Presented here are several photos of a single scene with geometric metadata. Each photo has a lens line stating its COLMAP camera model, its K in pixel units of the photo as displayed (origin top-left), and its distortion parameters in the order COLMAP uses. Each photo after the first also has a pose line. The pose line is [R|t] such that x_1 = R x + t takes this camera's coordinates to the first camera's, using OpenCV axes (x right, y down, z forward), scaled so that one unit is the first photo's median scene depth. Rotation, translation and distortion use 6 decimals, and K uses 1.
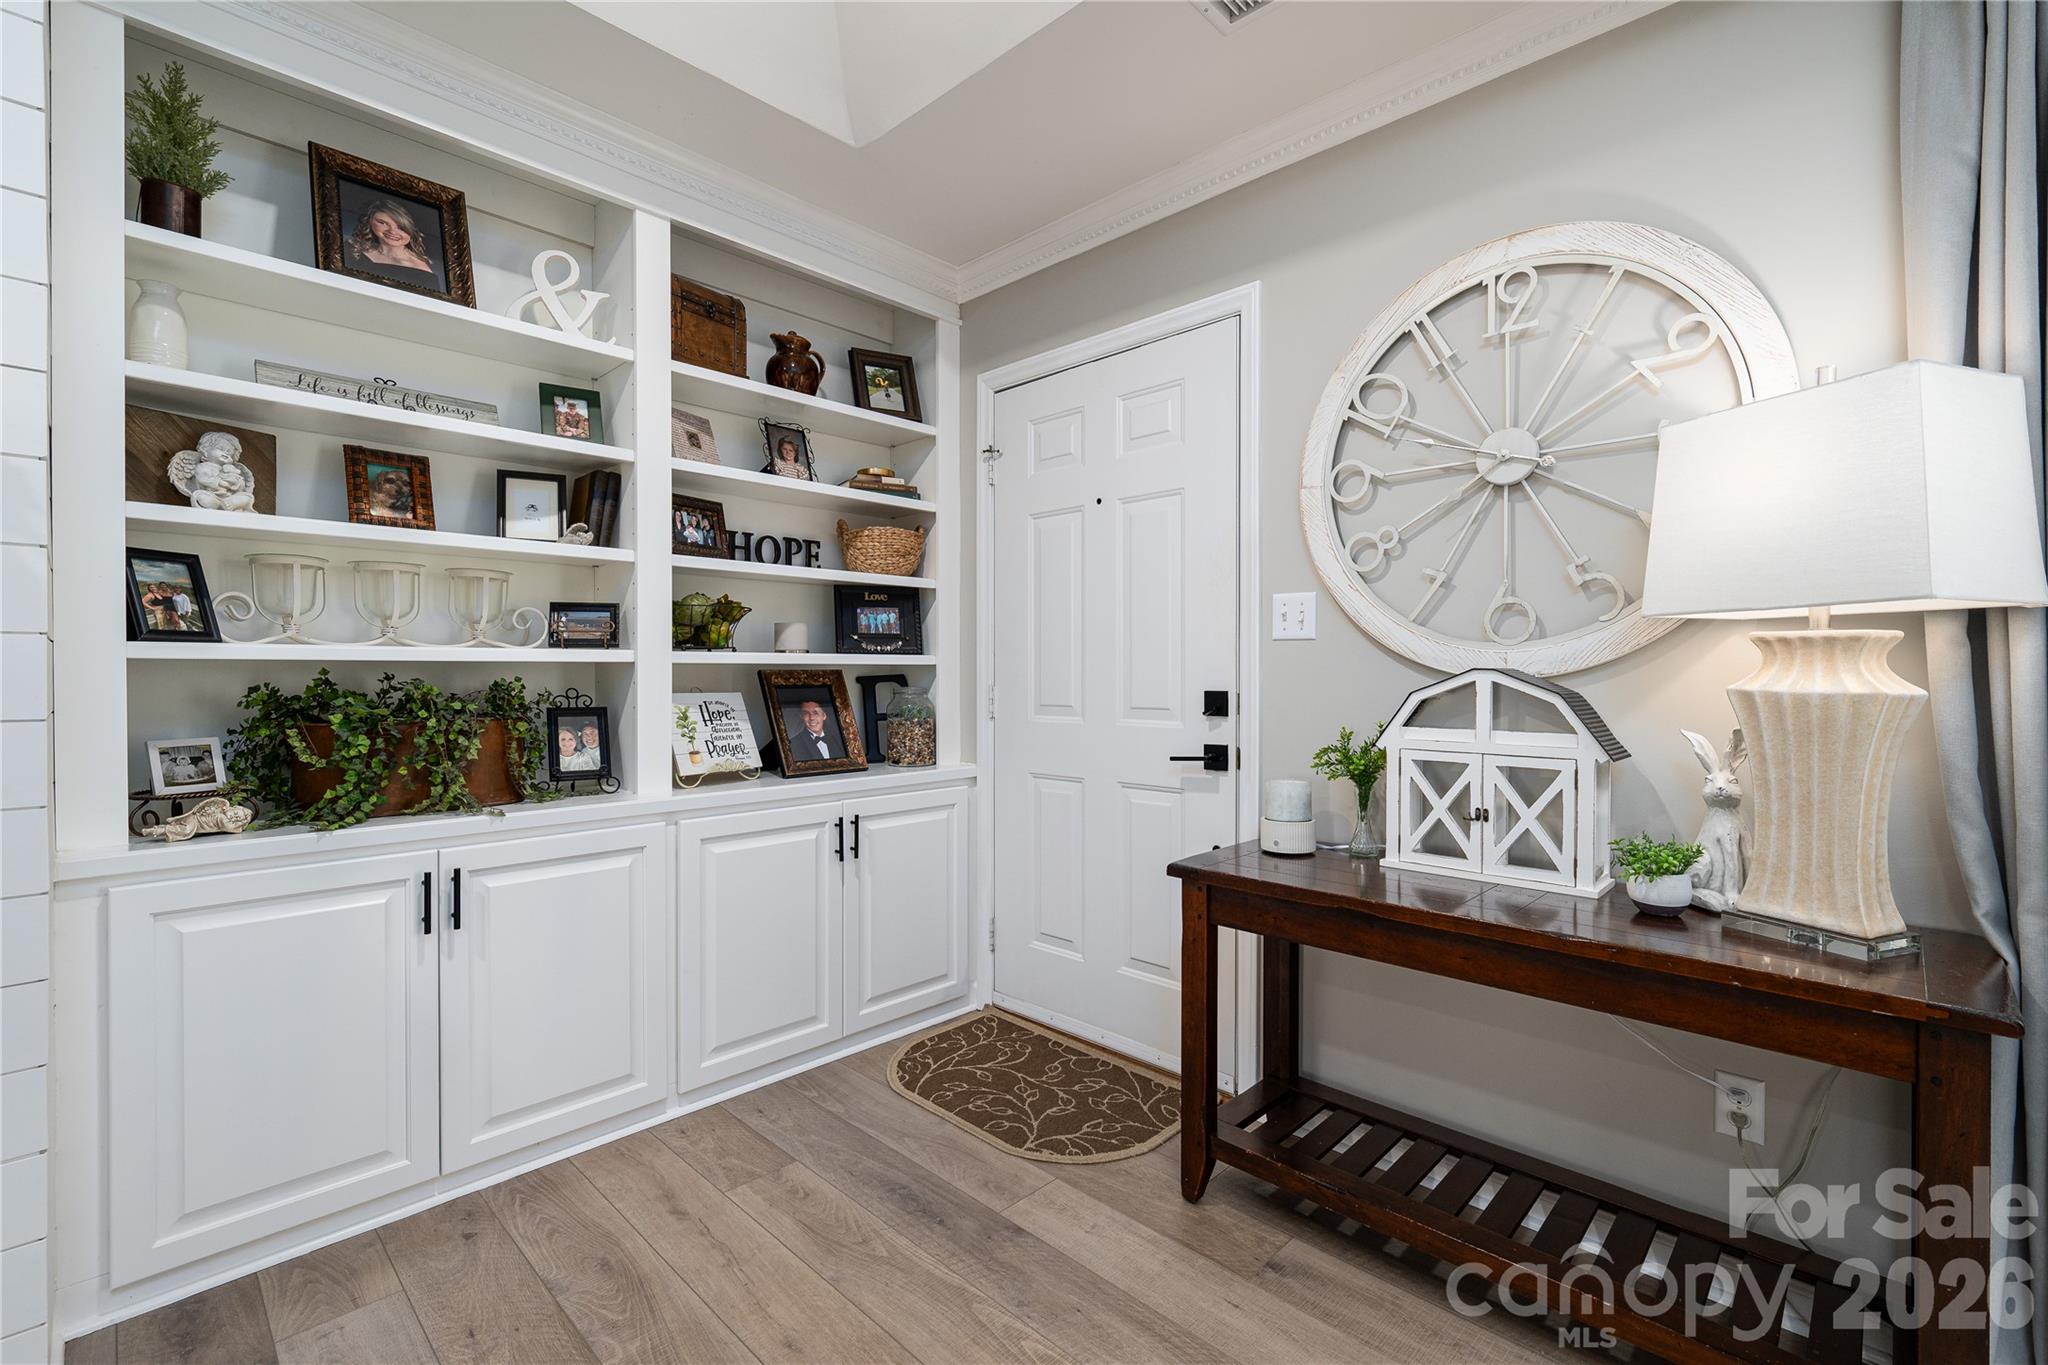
lens RADIAL K [[900.4, 0, 1066.3], [0, 900.4, 678.1], [0, 0, 1]] dist [-0.001331, 0.000394]
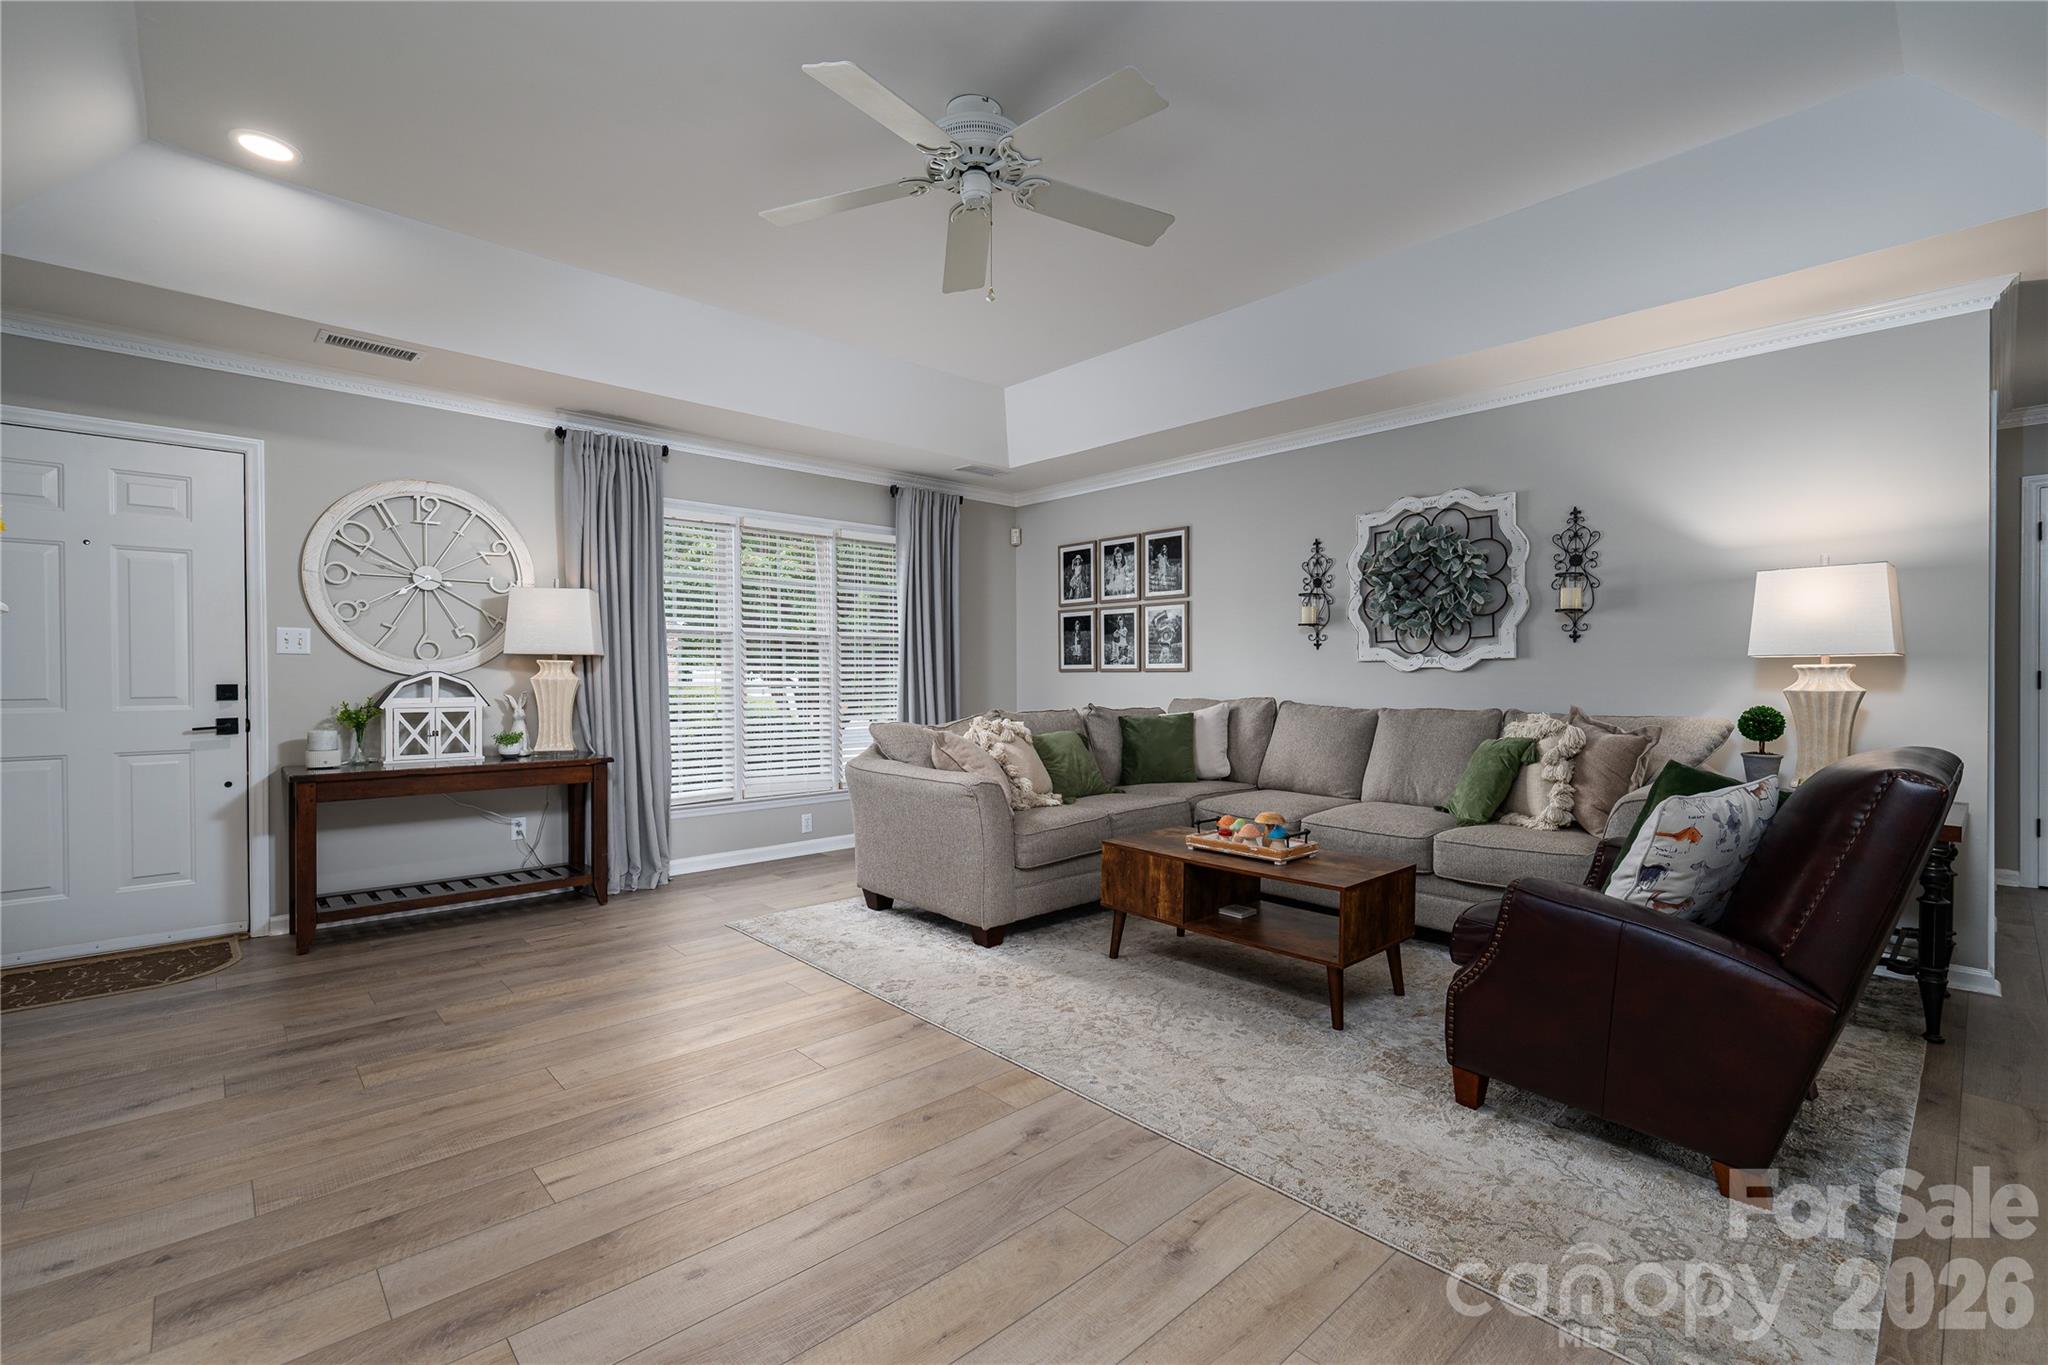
lens RADIAL K [[900.4, 0, 1016.0], [0, 900.4, 663.3], [0, 0, 1]] dist [-0.001331, 0.000394]
pose [[0.082398, 0.008017, 0.996567, -1.356347], [0.003195, 0.999960, -0.008308, -0.005220], [-0.996594, 0.003868, 0.082369, -0.544163]]
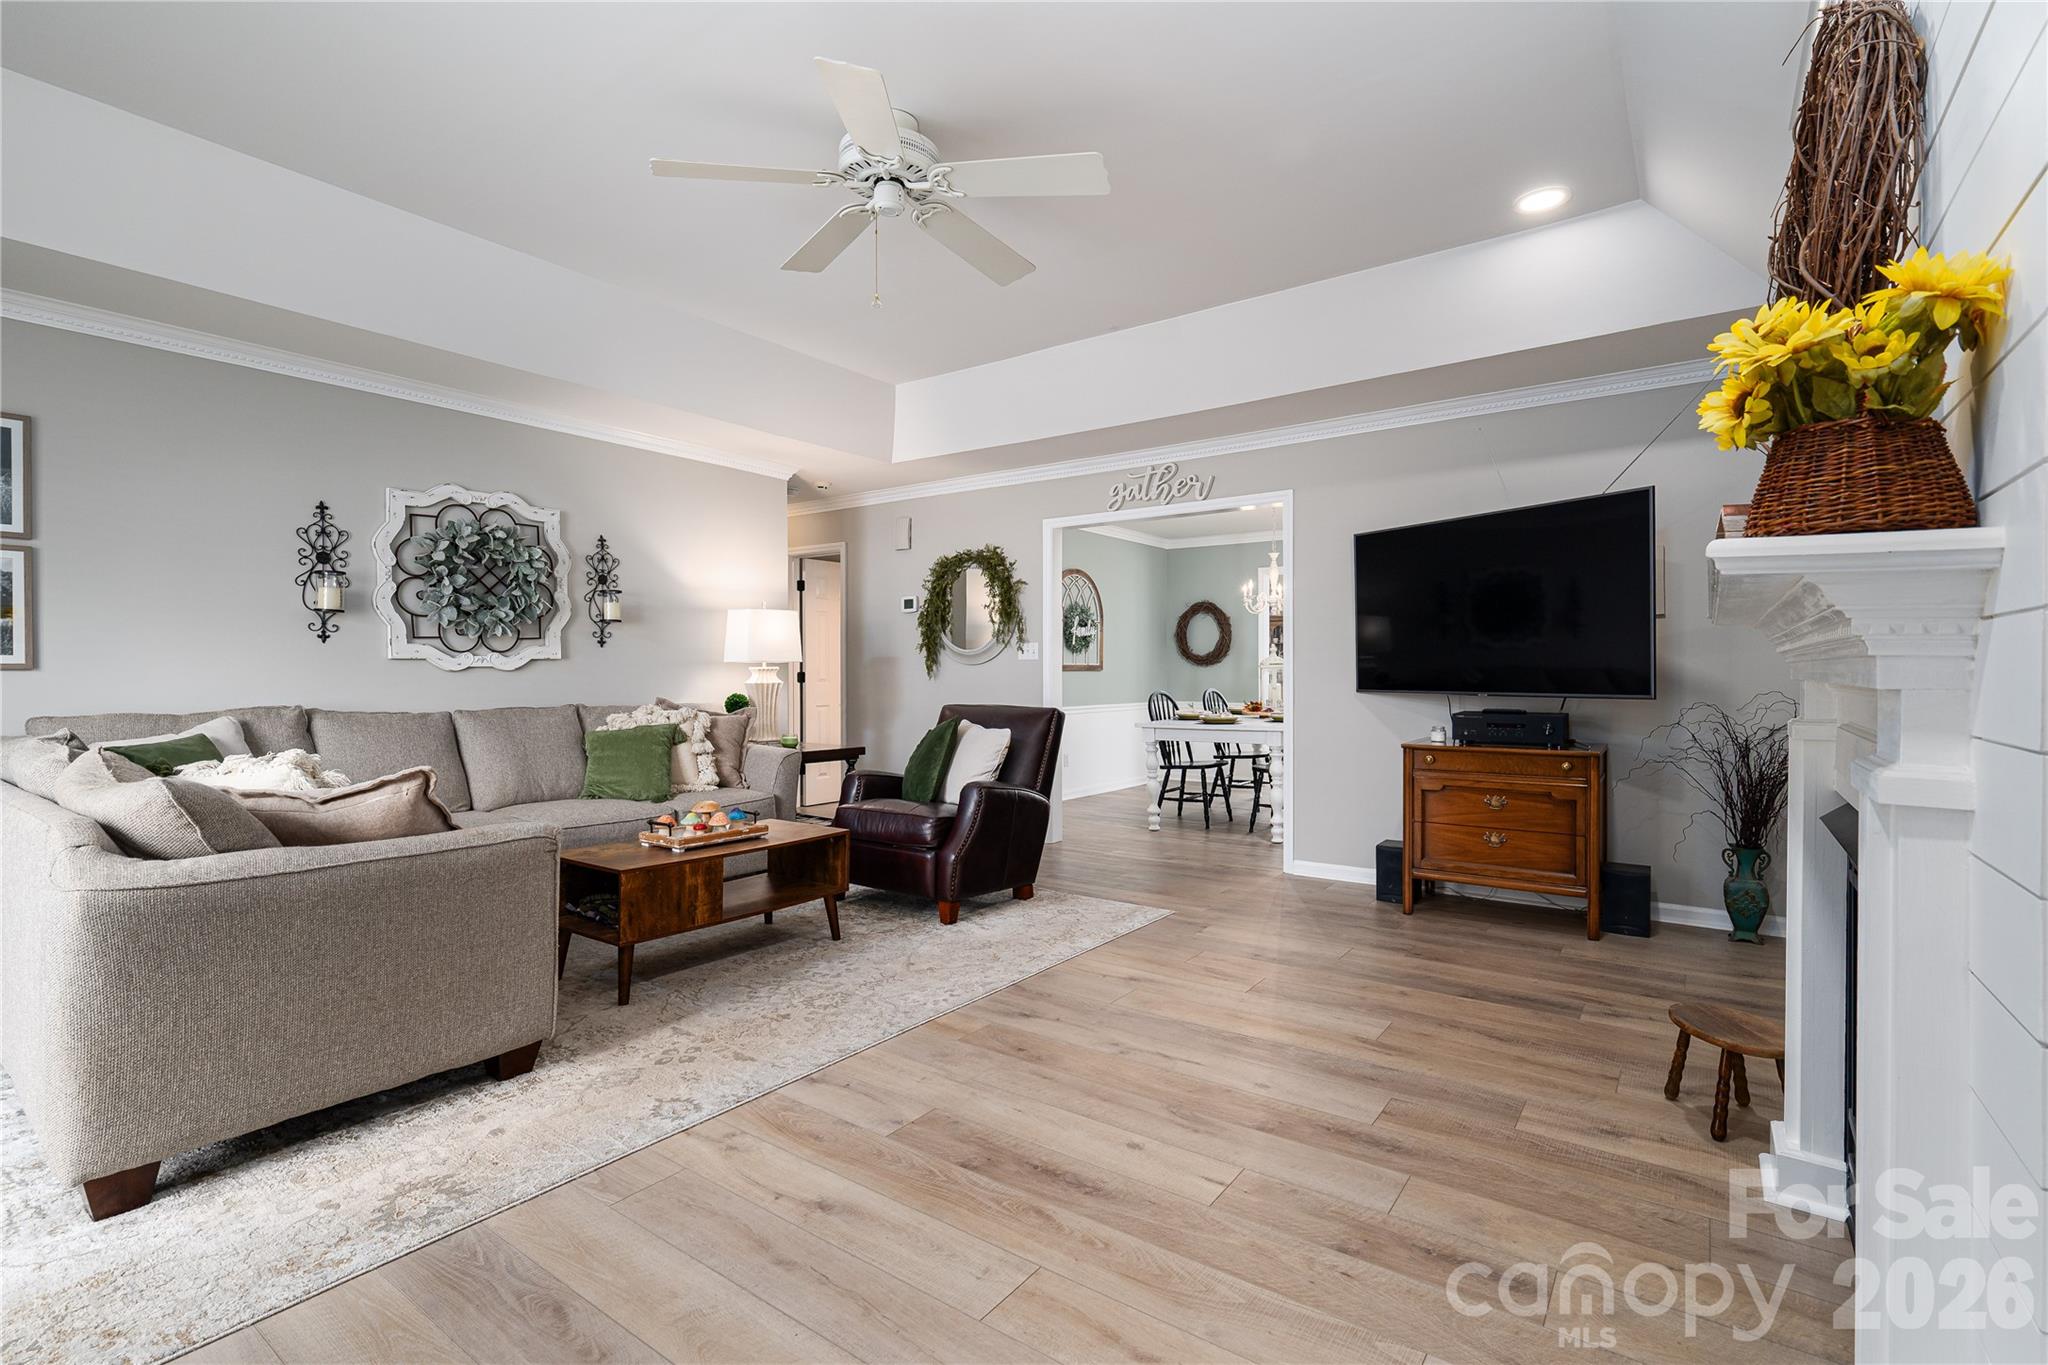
lens RADIAL K [[900.4, 0, 1038.0], [0, 900.4, 672.9], [0, 0, 1]] dist [-0.001331, 0.000394]
pose [[-0.993000, 0.001155, -0.118112, -0.238417], [0.001229, 0.999999, -0.000561, 0.005979], [0.118112, -0.000702, -0.993000, 0.803416]]
